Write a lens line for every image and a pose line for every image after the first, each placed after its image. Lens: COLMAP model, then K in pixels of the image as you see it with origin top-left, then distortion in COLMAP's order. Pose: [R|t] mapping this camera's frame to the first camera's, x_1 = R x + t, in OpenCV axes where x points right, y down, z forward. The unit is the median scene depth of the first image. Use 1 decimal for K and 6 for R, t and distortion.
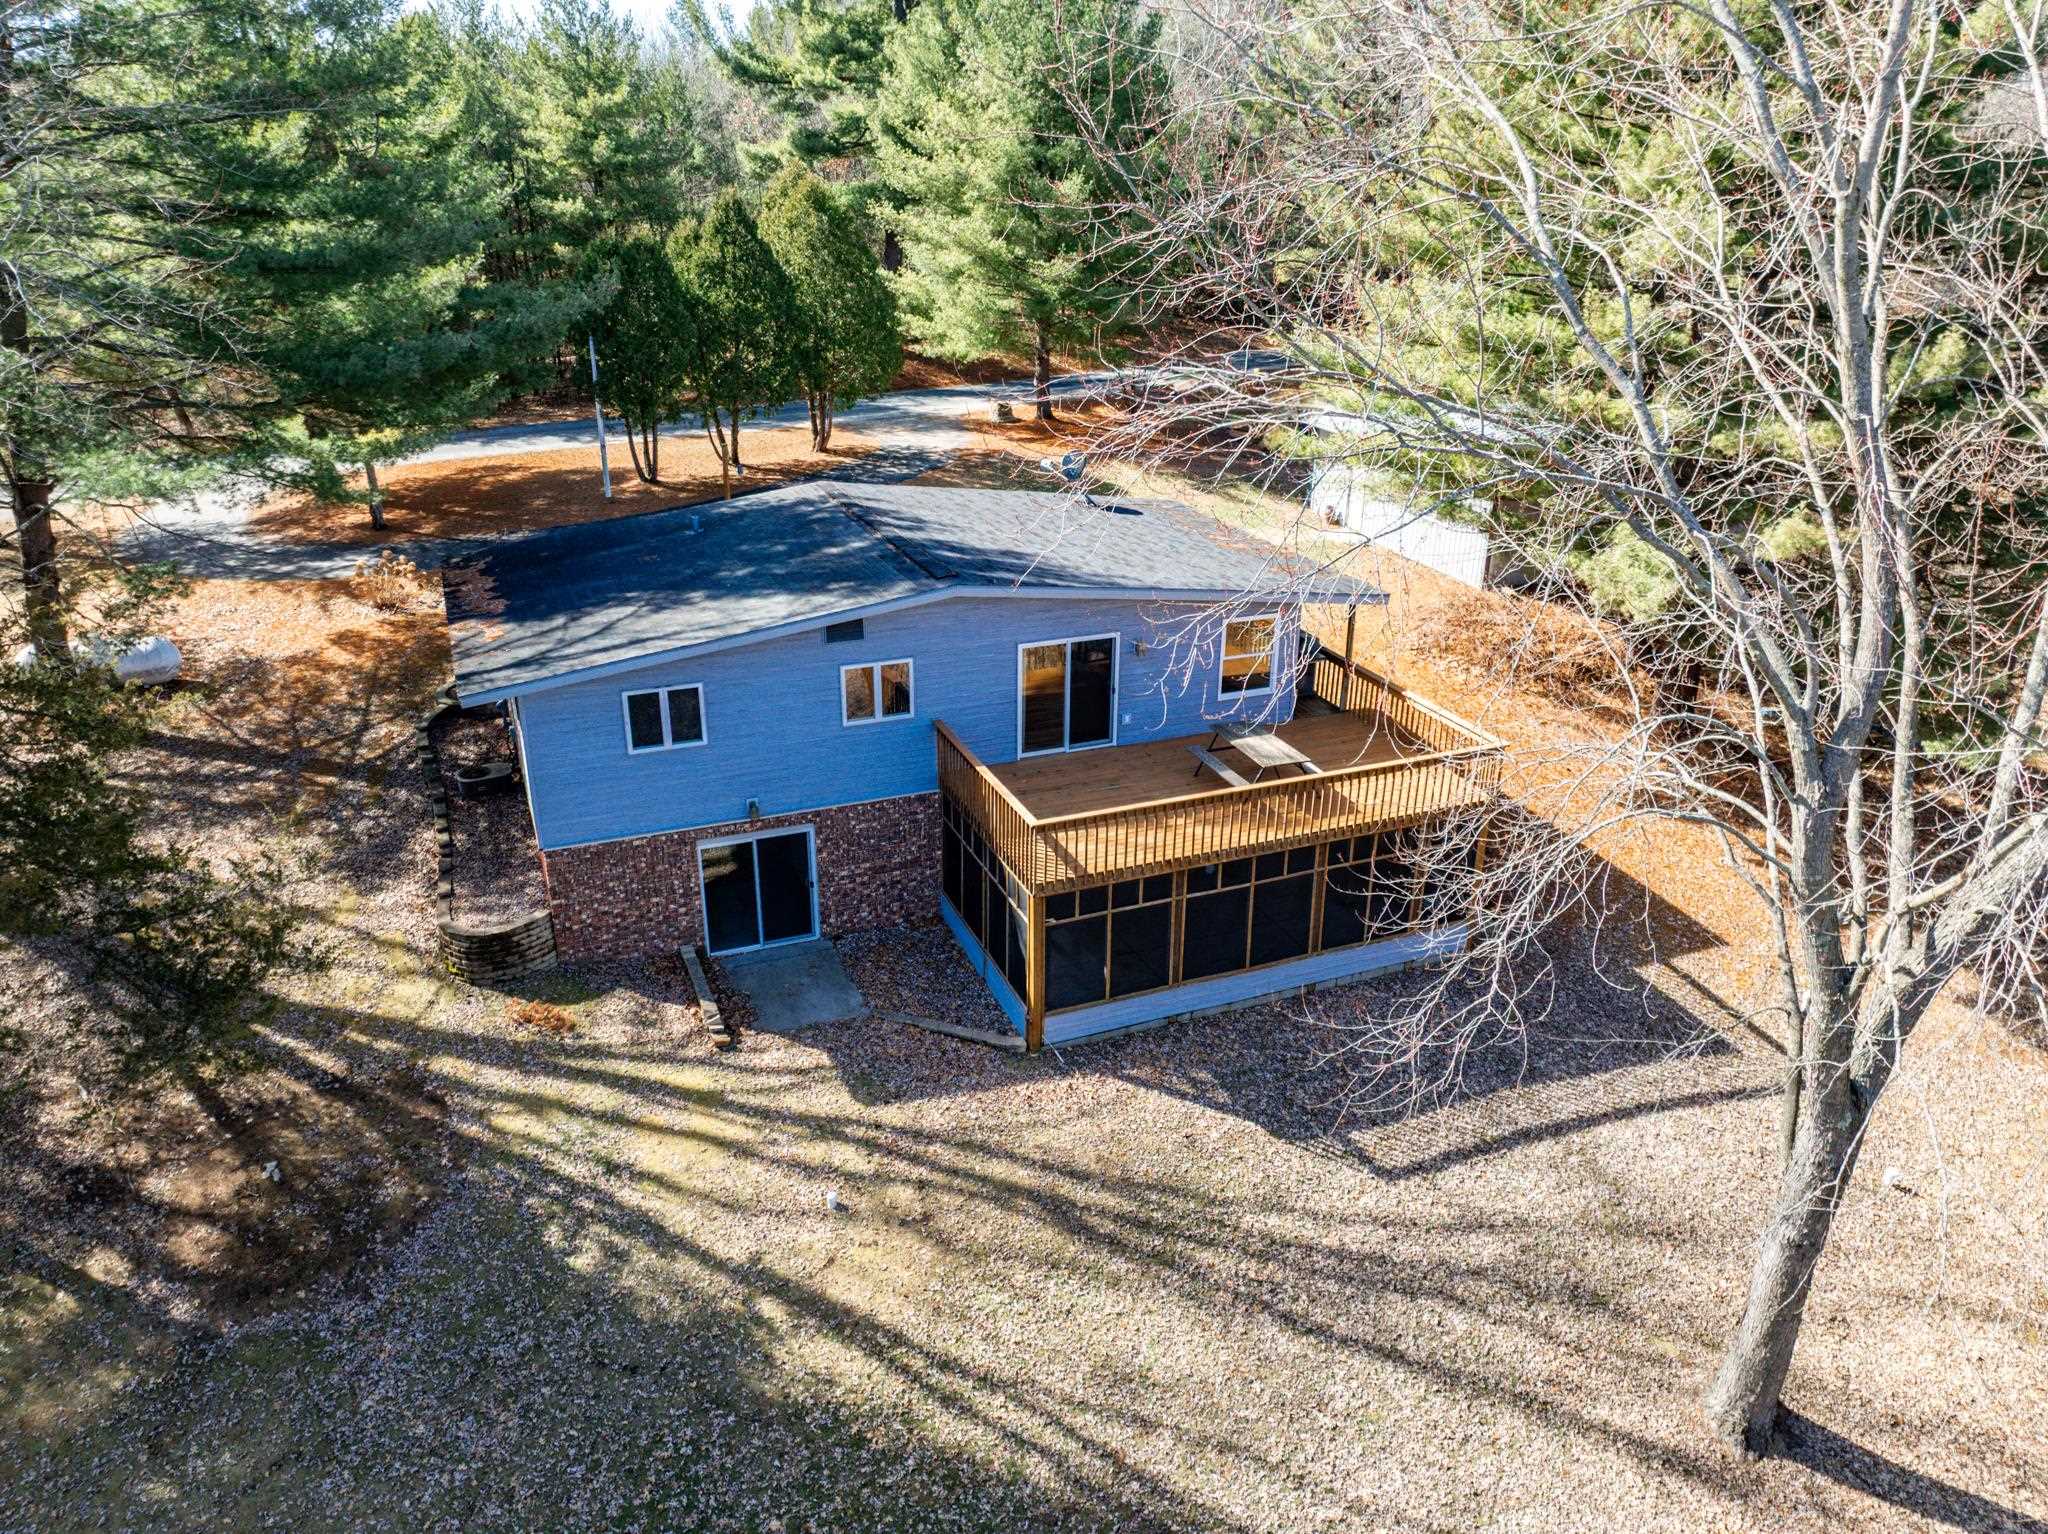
lens RADIAL K [[1407.2, 0, 1024.0], [0, 1407.2, 767.0], [0, 0, 1]] dist [0.001888, -0.030612]
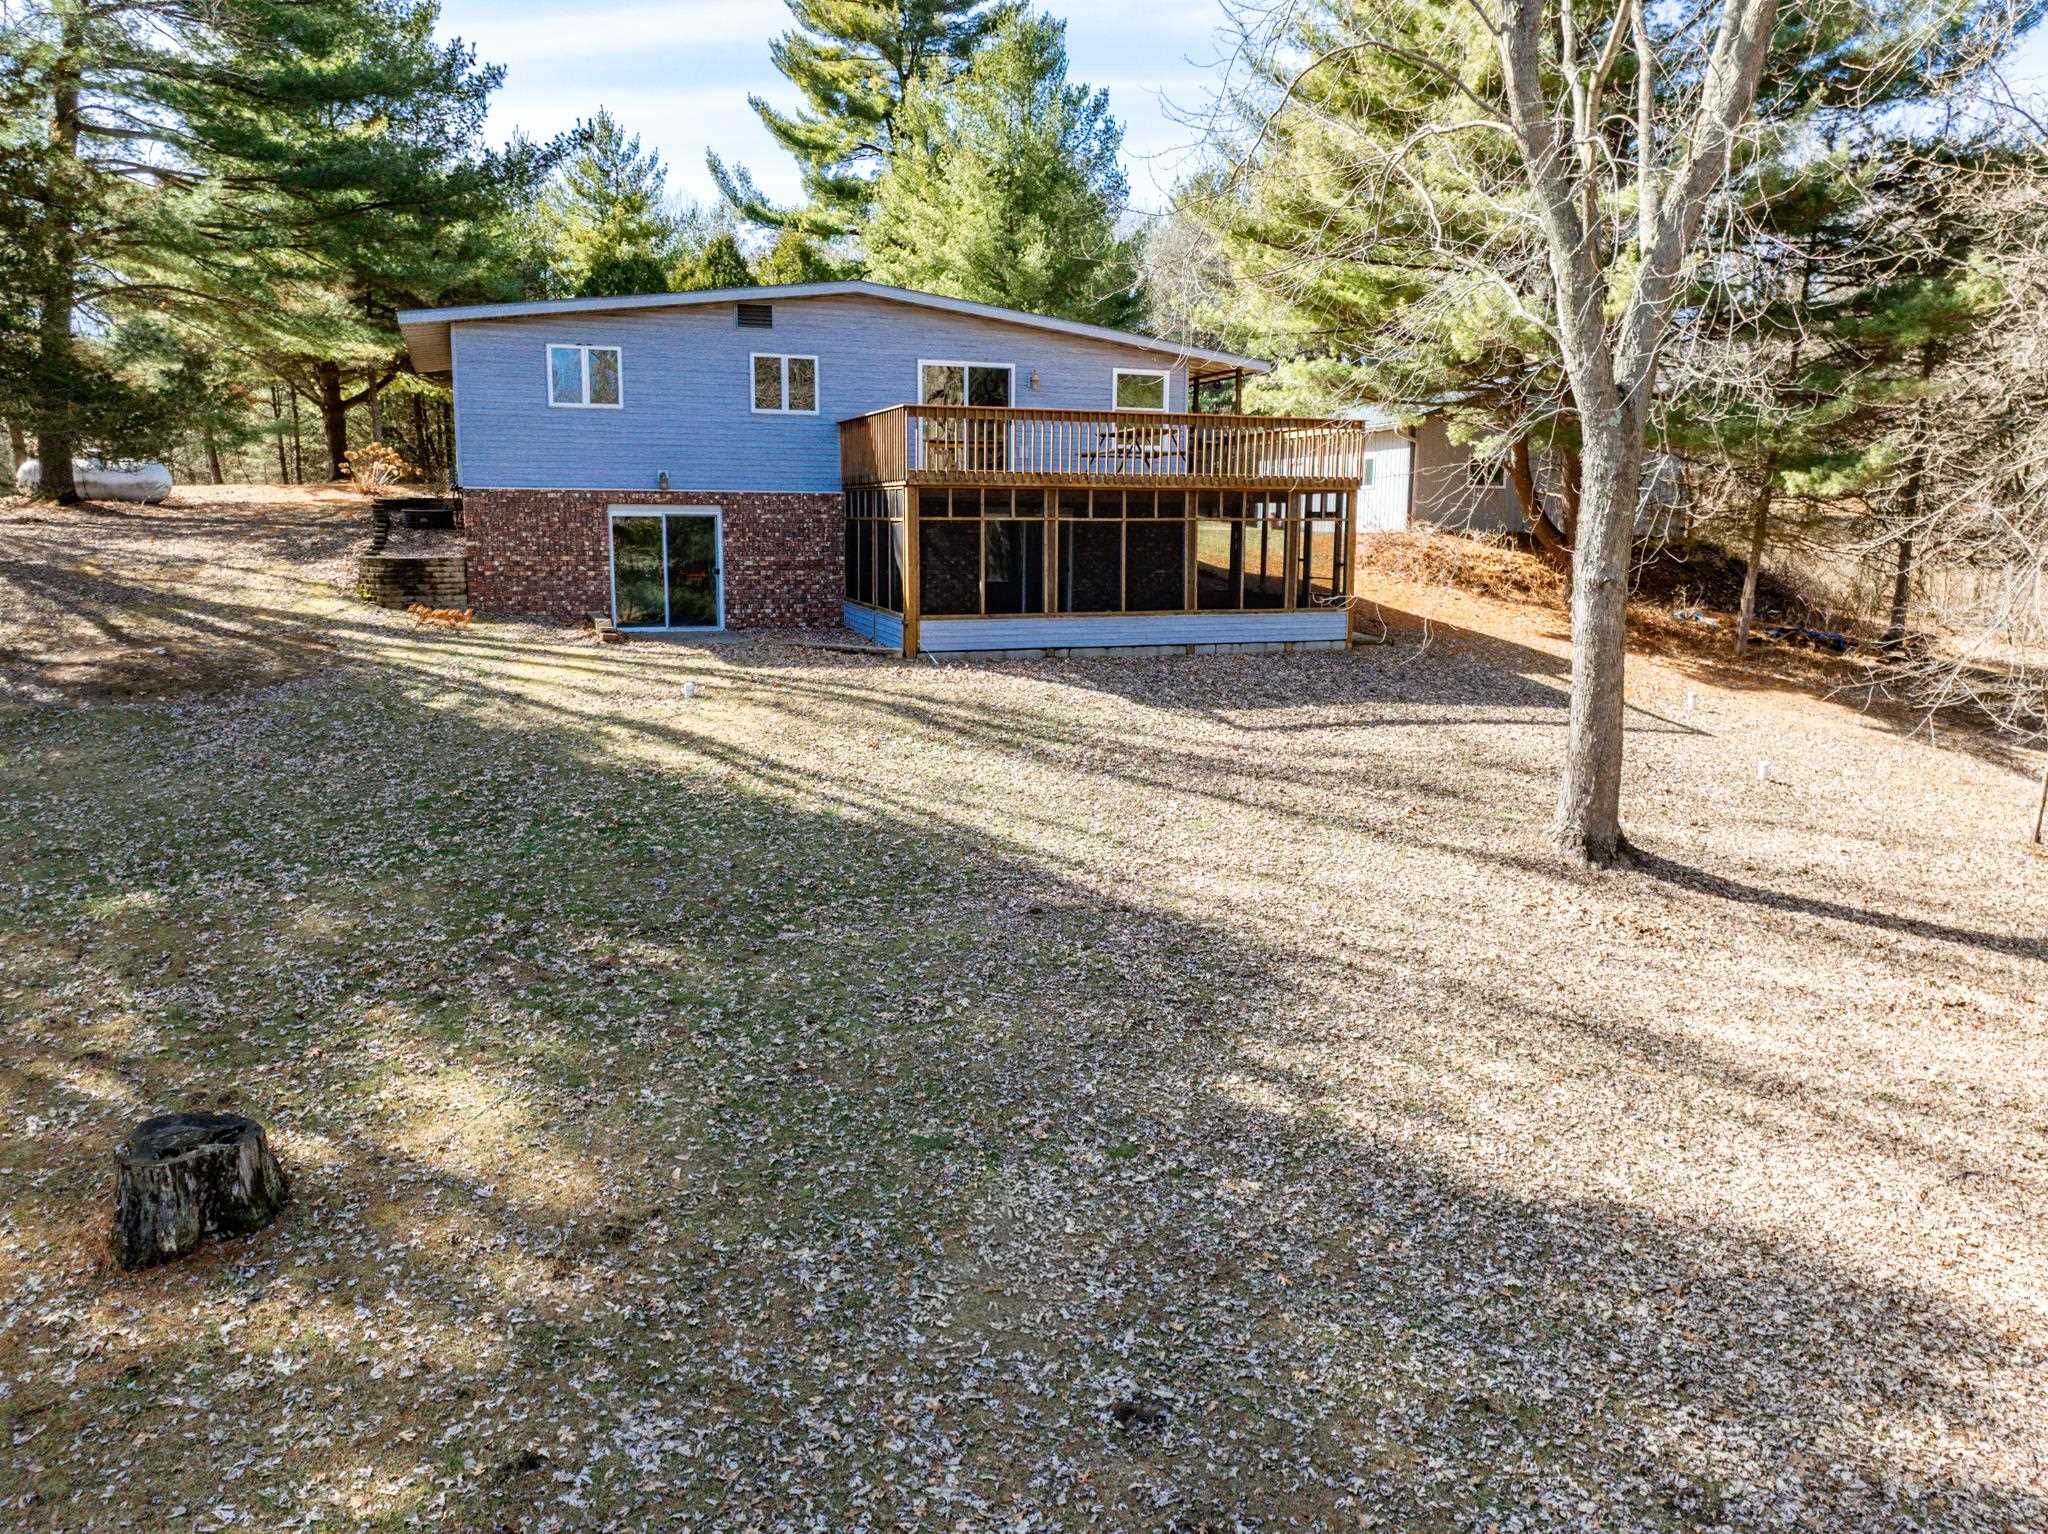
lens RADIAL K [[1424.1, 0, 1011.5], [0, 1424.1, 768.7], [0, 0, 1]] dist [-0.002966, -0.002179]
pose [[0.999451, 0.005020, -0.032741, 0.111861], [-0.012606, 0.971714, -0.235825, 0.508034], [0.030631, 0.236108, 0.971244, 0.006377]]
